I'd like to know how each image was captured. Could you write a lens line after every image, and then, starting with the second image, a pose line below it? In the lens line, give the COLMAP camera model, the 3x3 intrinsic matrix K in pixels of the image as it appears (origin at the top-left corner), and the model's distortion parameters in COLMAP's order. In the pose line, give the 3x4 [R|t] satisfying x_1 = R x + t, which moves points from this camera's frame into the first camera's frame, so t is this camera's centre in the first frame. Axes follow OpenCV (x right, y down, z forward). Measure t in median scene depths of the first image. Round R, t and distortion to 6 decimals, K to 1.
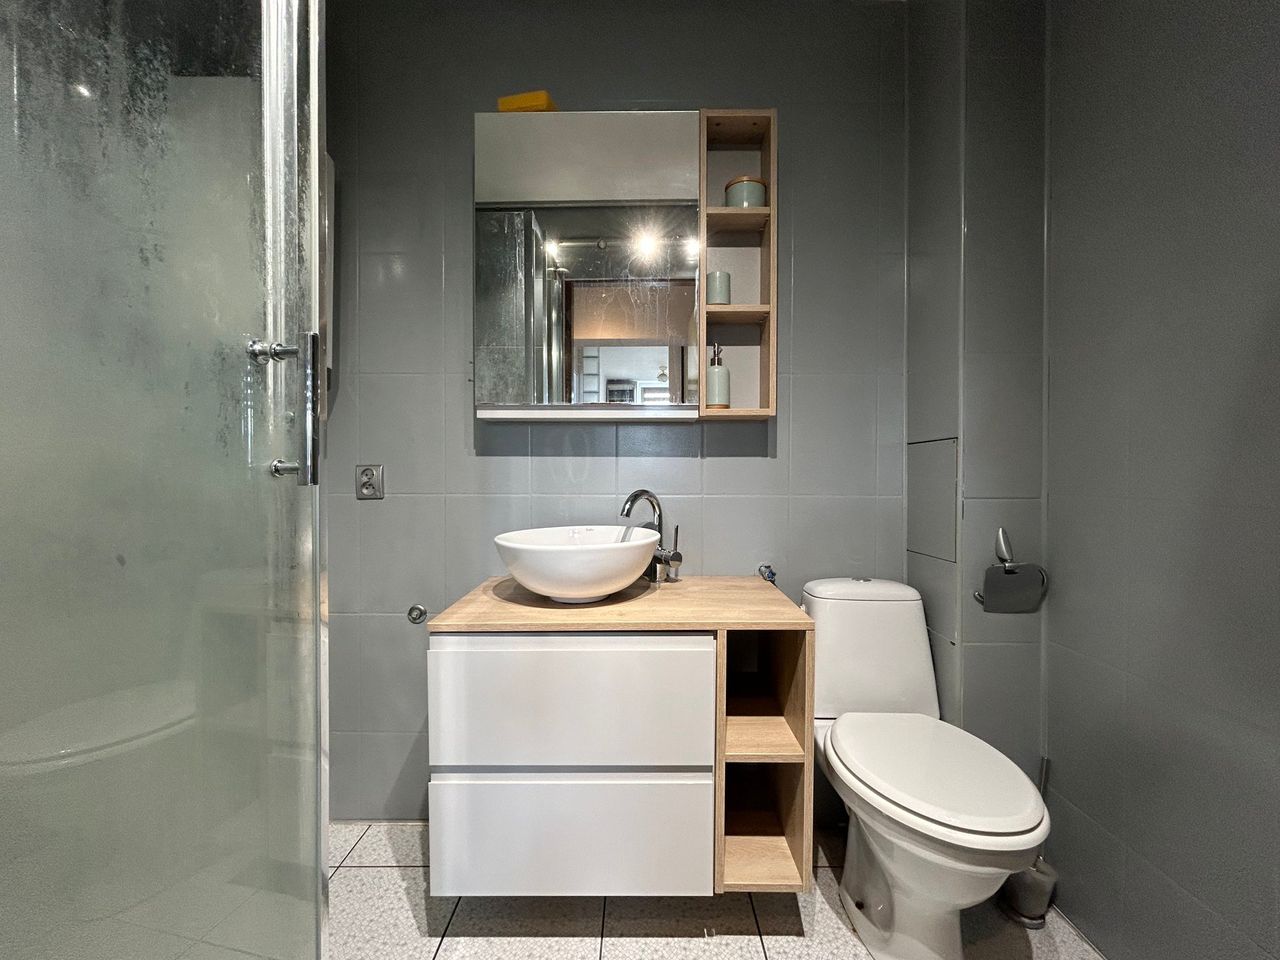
lens RADIAL K [[518.0, 0, 639.7], [0, 518.0, 479.6], [0, 0, 1]] dist [-0.005411, 0.002041]
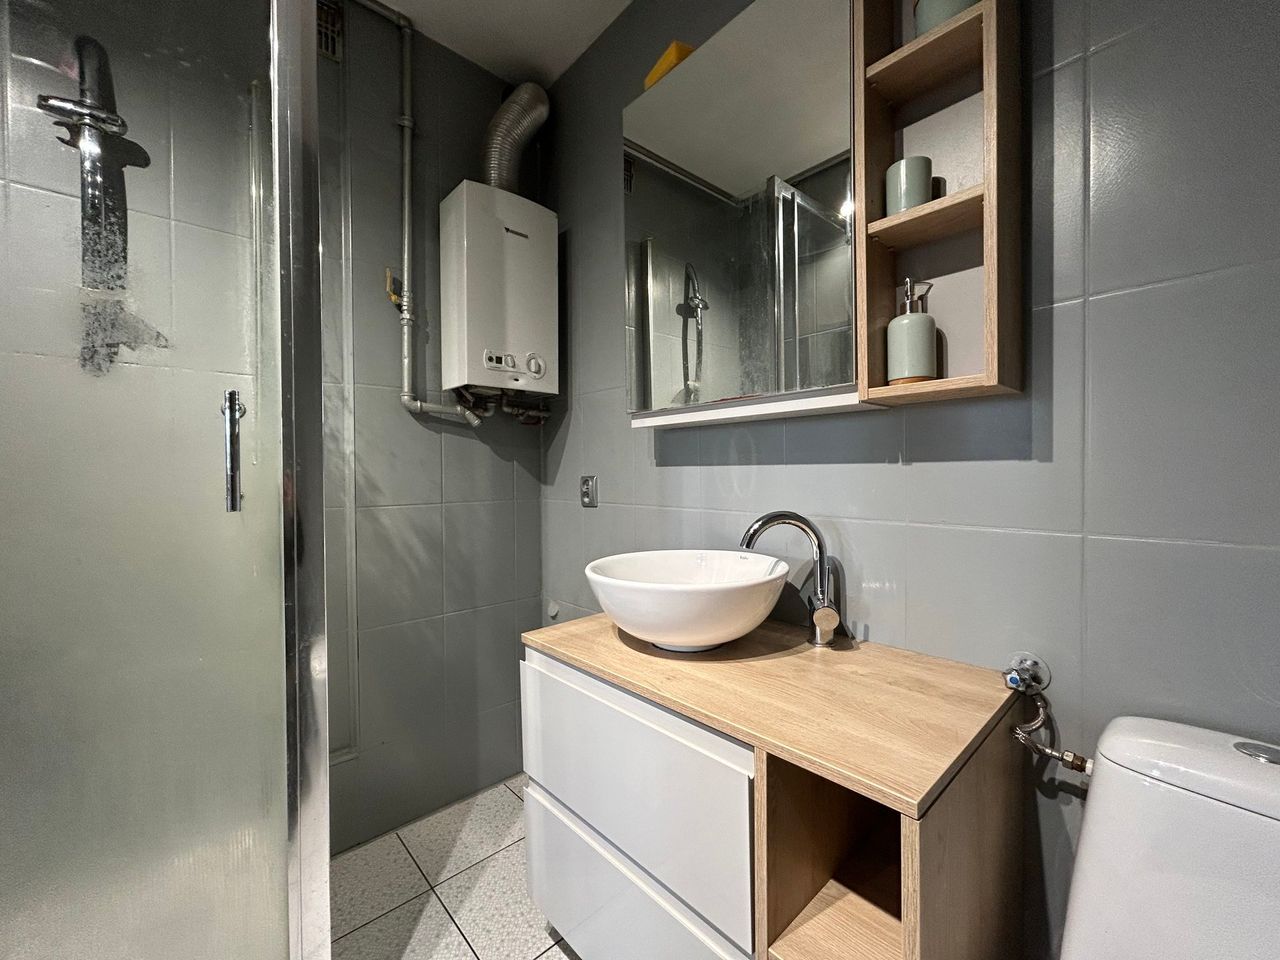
lens RADIAL K [[518.0, 0, 639.9], [0, 518.0, 477.1], [0, 0, 1]] dist [-0.005411, 0.002041]
pose [[0.674347, -0.000422, -0.738414, 0.372110], [0.003573, 0.999990, 0.002692, -0.029090], [0.738406, -0.004453, 0.674342, 0.336271]]
